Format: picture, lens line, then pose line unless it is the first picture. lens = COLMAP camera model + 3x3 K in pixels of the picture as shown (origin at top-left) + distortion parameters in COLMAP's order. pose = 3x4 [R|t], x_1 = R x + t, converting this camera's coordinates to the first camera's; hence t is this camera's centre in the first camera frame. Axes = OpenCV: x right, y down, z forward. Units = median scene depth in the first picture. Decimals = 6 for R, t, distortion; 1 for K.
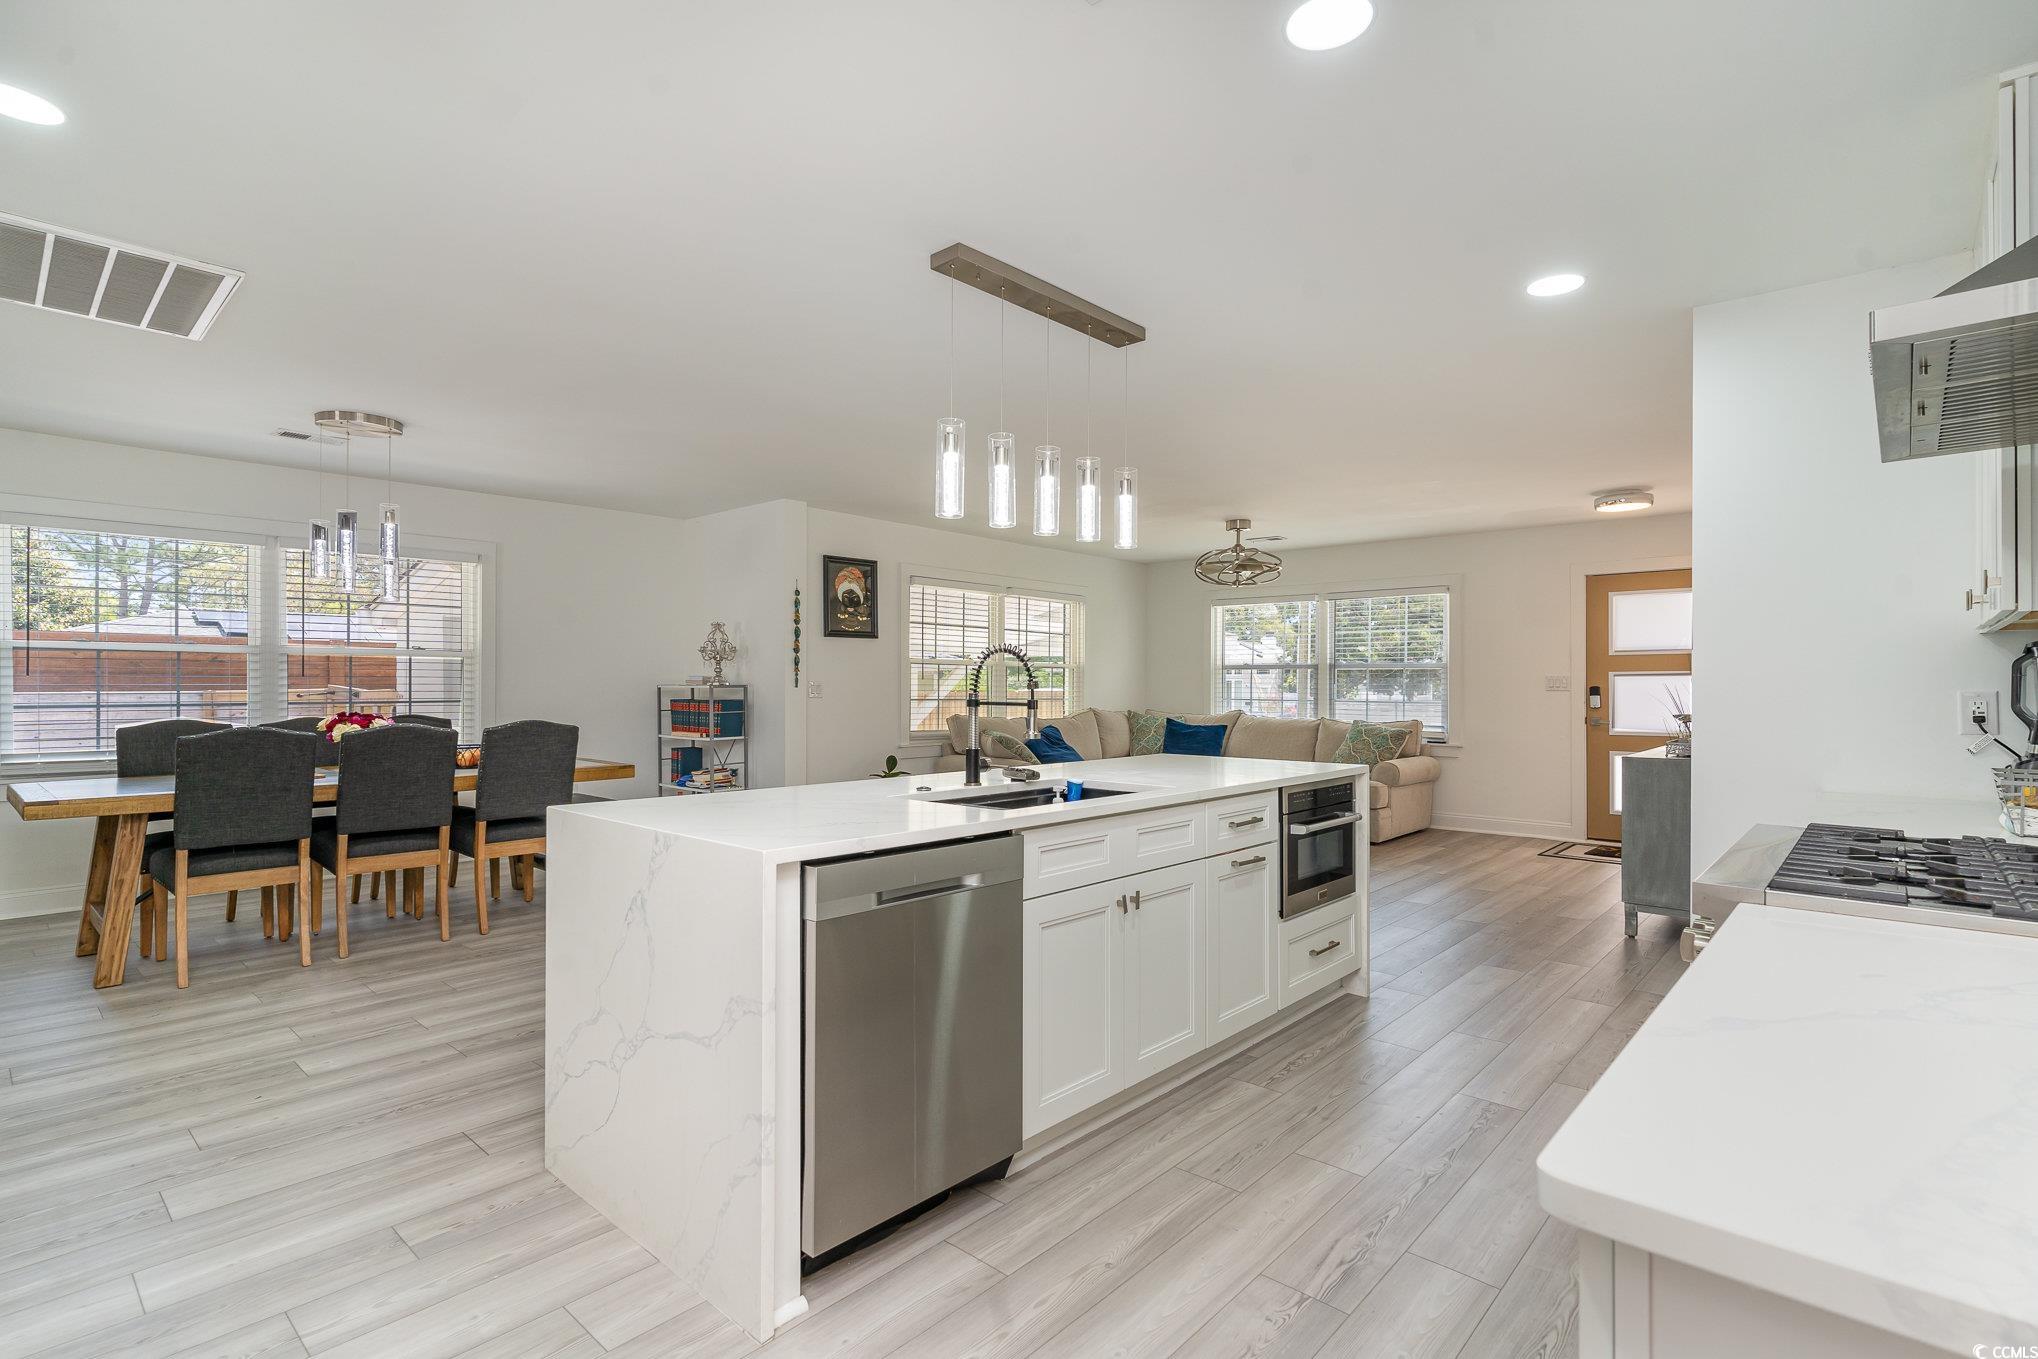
lens RADIAL K [[976.9, 0, 1023.5], [0, 976.9, 676.0], [0, 0, 1]] dist [0.000368, 0.000266]
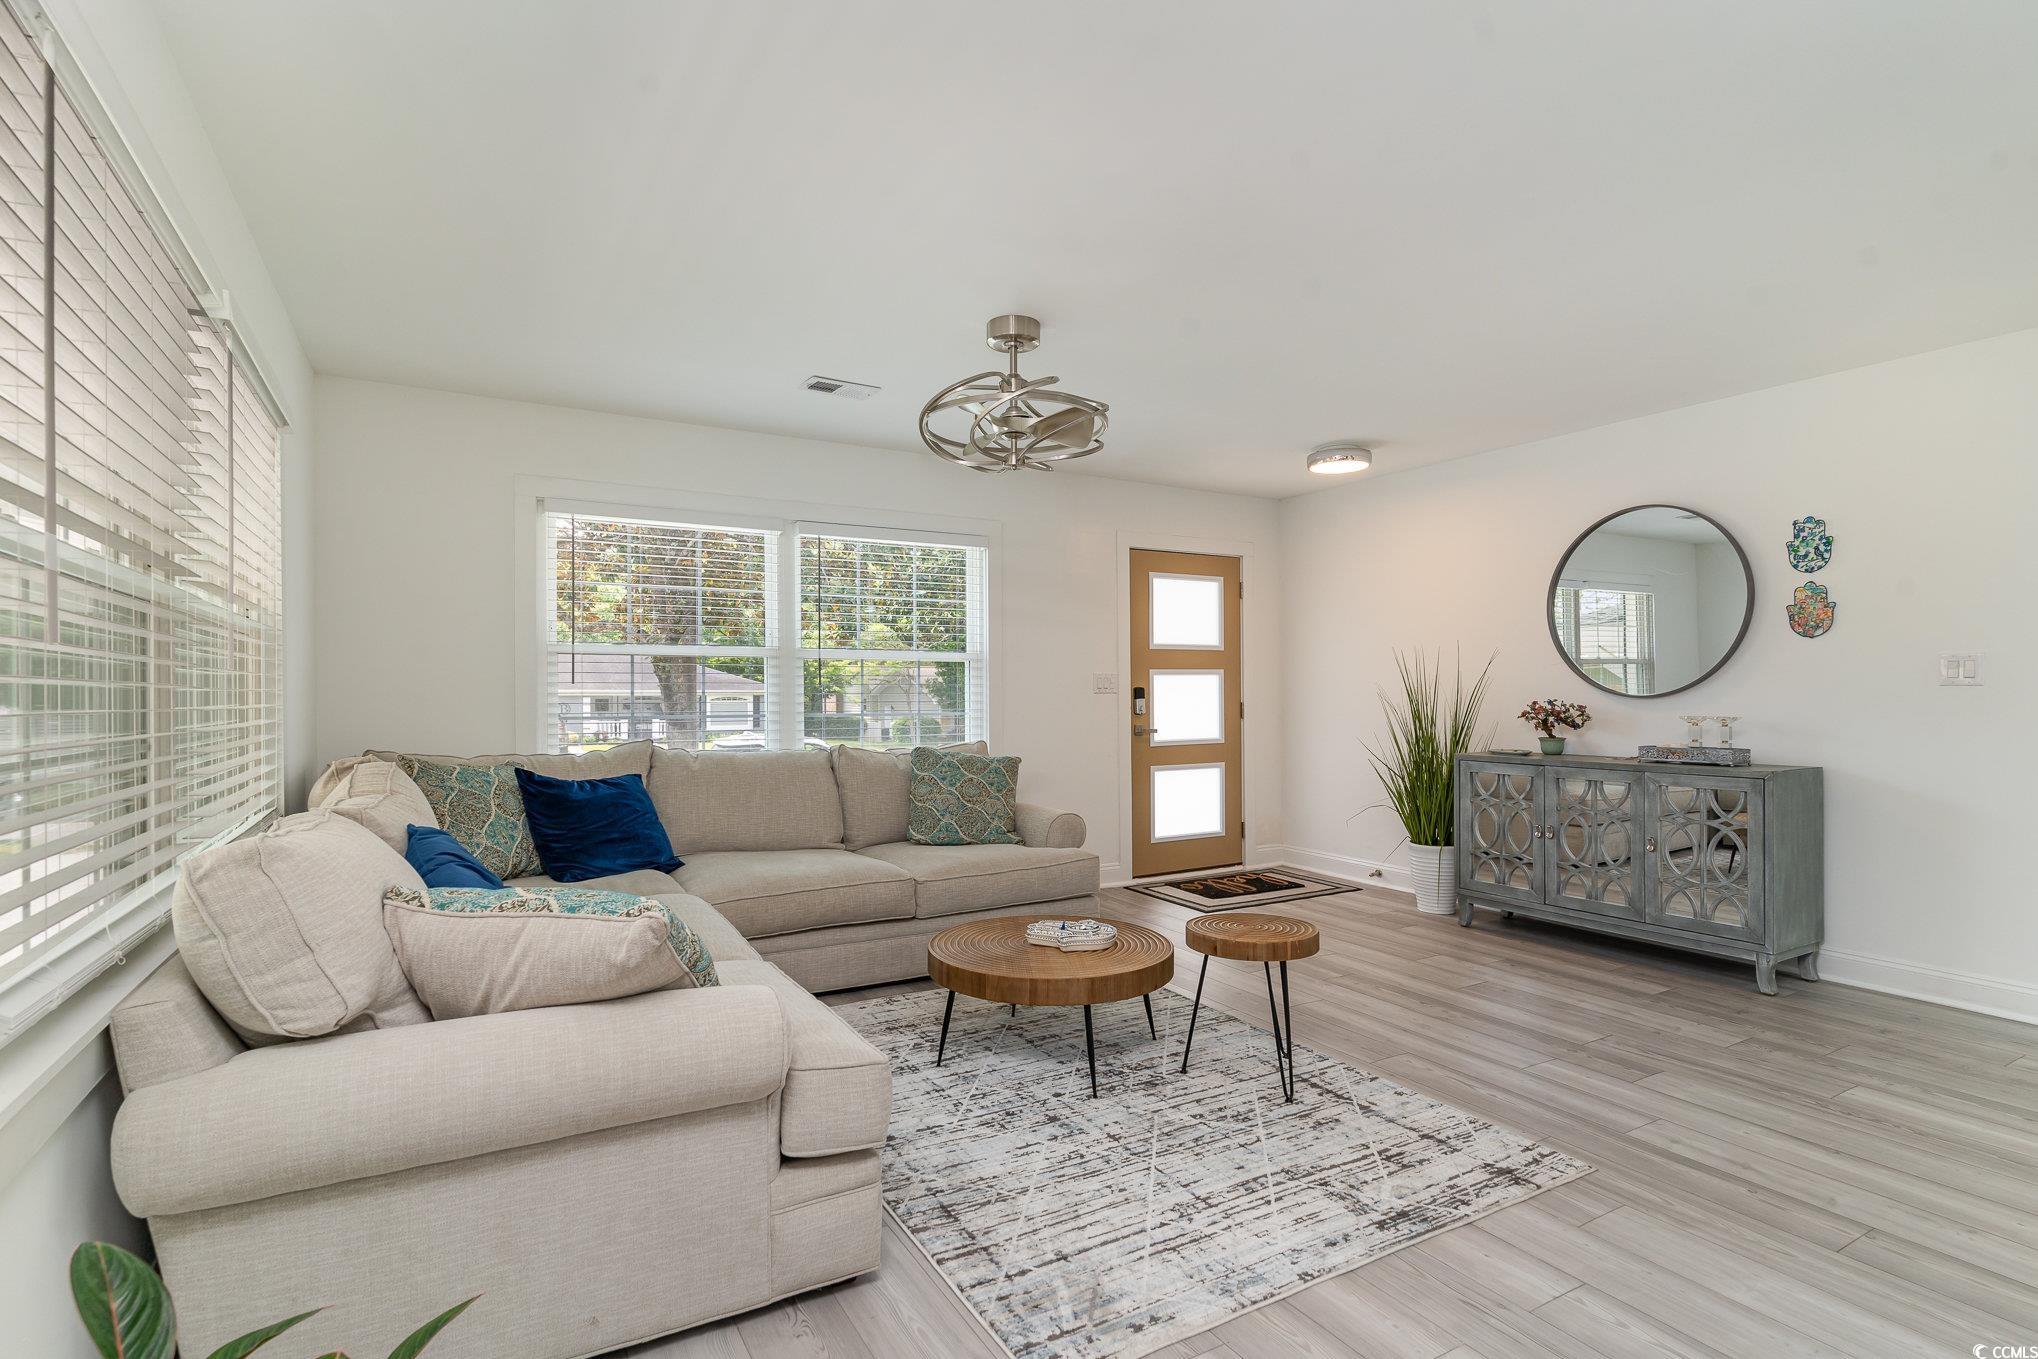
lens RADIAL K [[976.9, 0, 1011.1], [0, 976.9, 692.4], [0, 0, 1]] dist [0.000368, 0.000266]
pose [[0.317241, -0.004854, 0.948333, -0.212270], [-0.000944, 0.999985, 0.005434, 0.010916], [-0.948345, -0.002619, 0.317231, 0.851280]]
